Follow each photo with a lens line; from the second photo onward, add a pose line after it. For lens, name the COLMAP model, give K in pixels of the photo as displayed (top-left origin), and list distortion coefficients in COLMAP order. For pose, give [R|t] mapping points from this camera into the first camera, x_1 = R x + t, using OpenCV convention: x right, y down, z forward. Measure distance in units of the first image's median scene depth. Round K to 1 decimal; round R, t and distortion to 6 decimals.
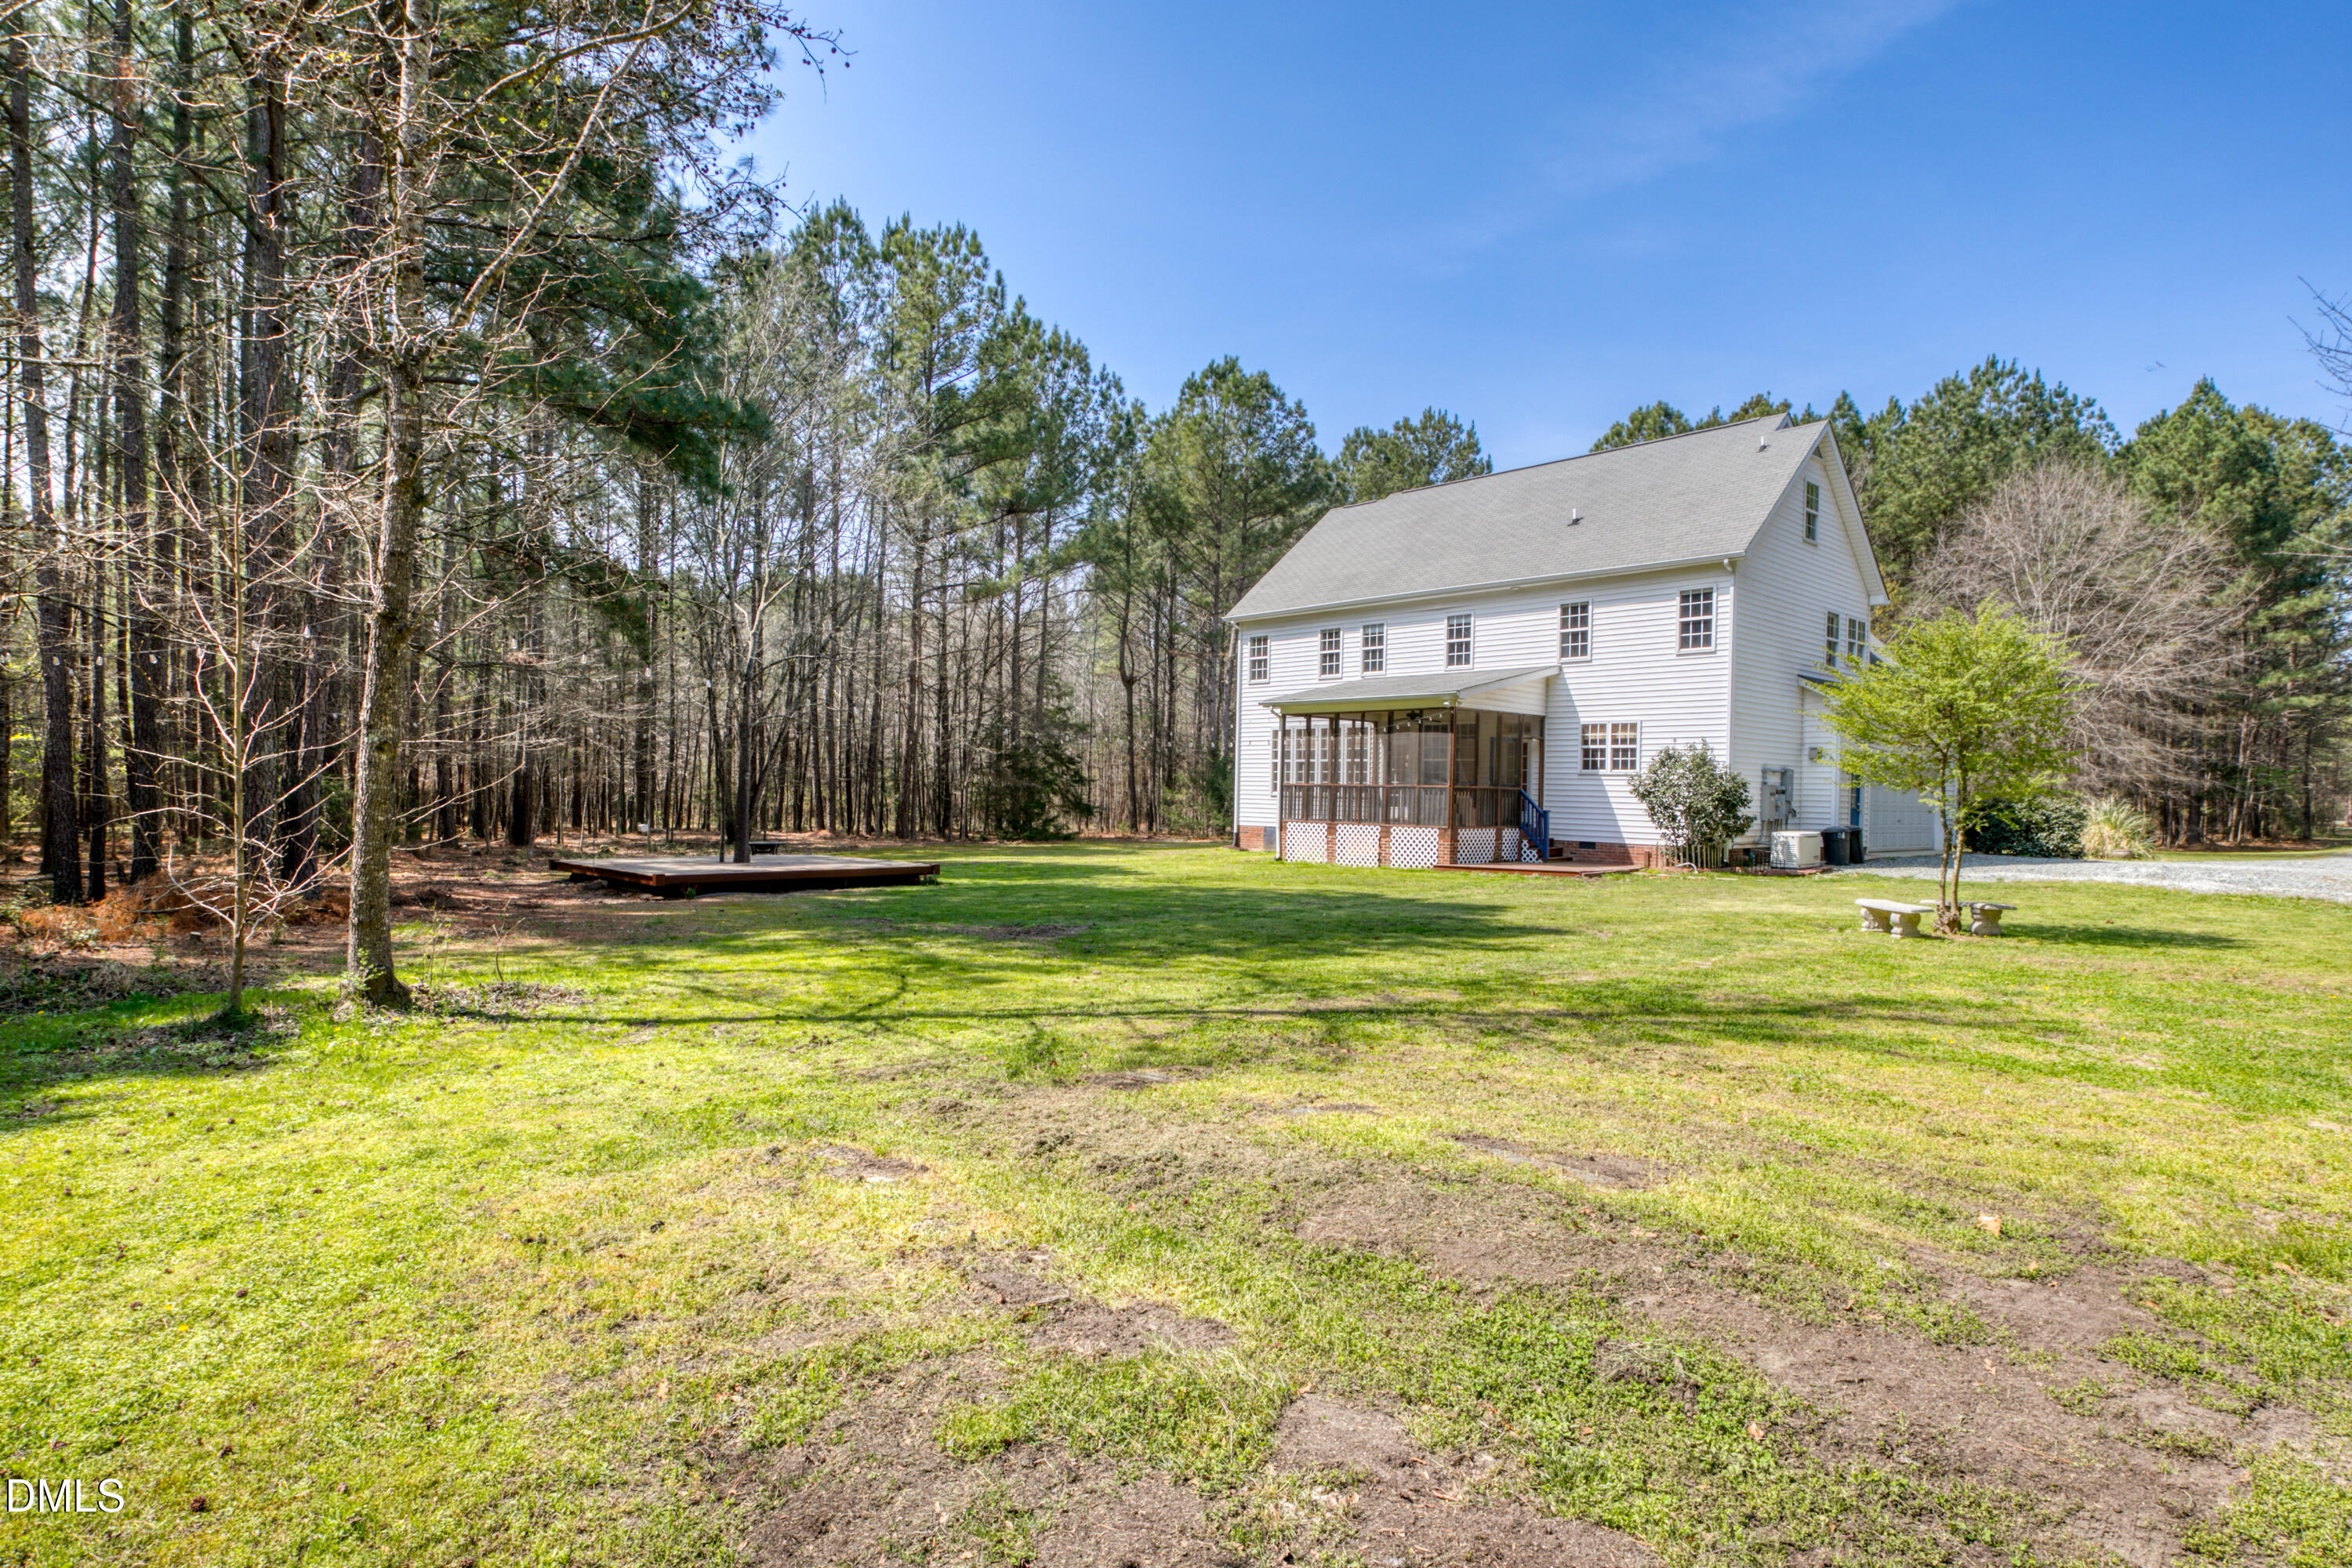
lens RADIAL K [[1198.3, 0, 1176.0], [0, 1198.3, 784.0], [0, 0, 1]] dist [-0.000074, -0.000014]
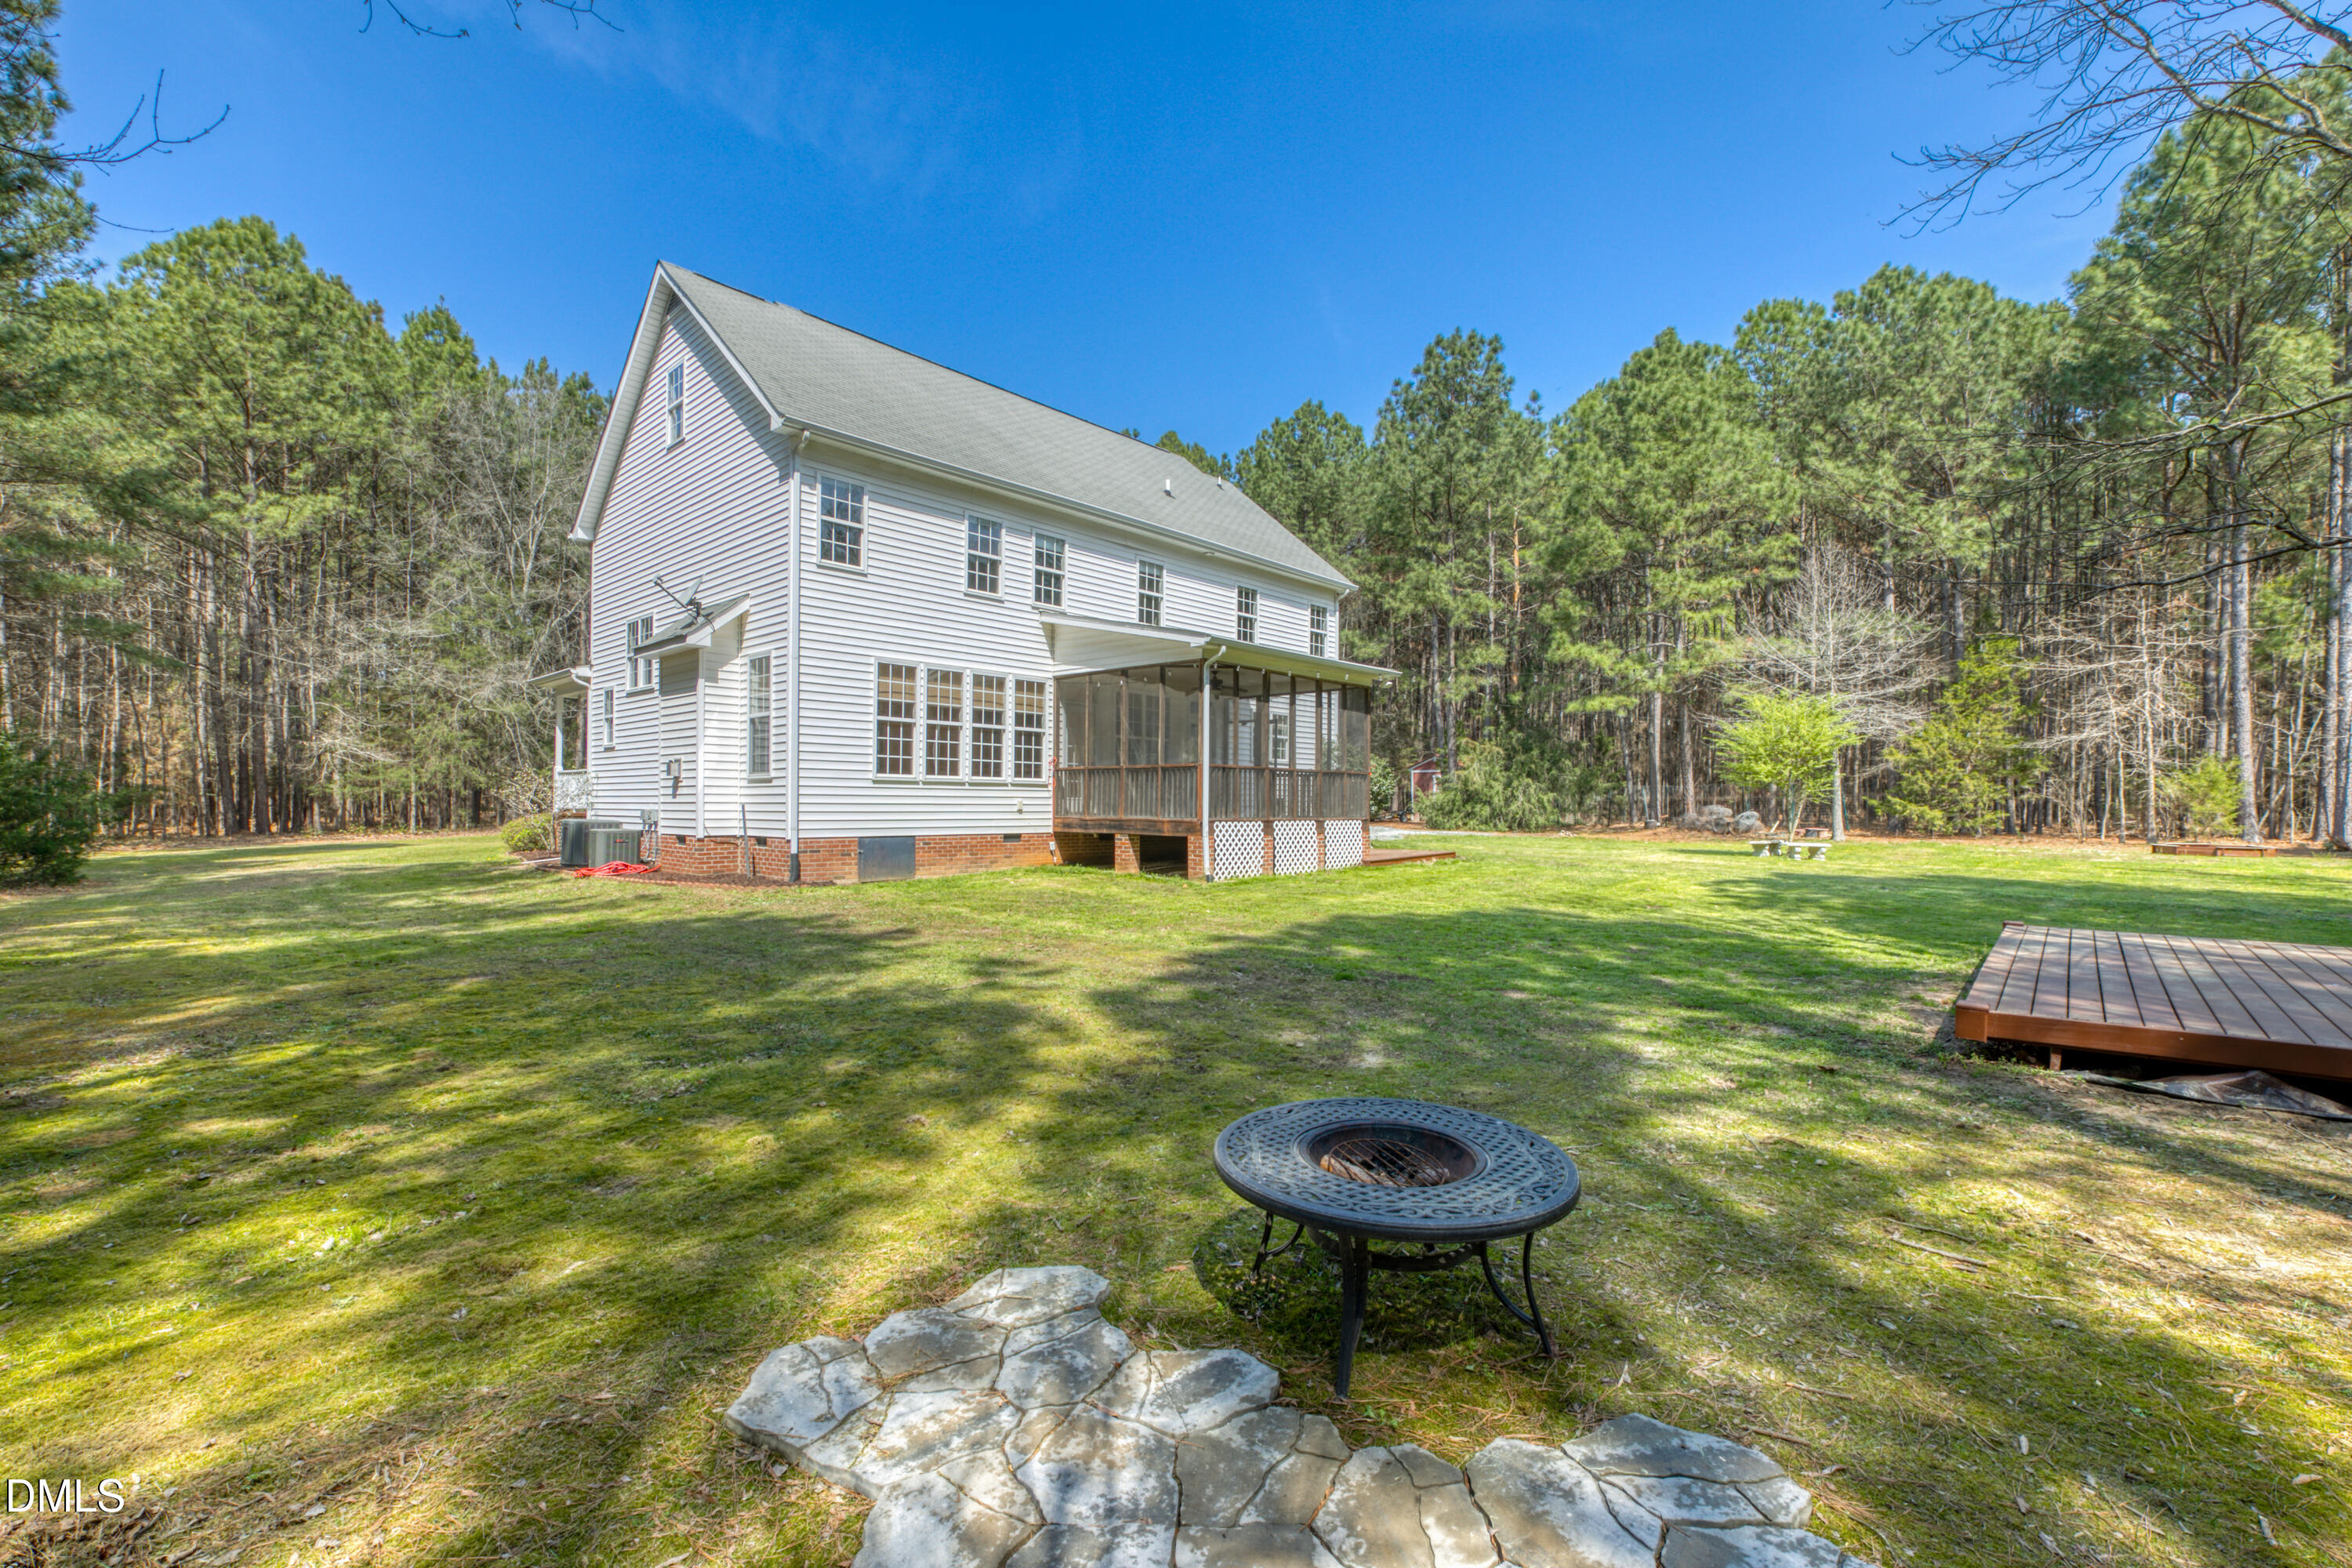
lens RADIAL K [[989.2, 0, 1176.0], [0, 989.2, 784.0], [0, 0, 1]] dist [0.000014, -0.000007]
pose [[-0.069160, -0.002433, 0.997603, -0.475712], [-0.014095, 0.999900, 0.001461, 0.010301], [-0.997506, -0.013960, -0.069187, 1.103765]]
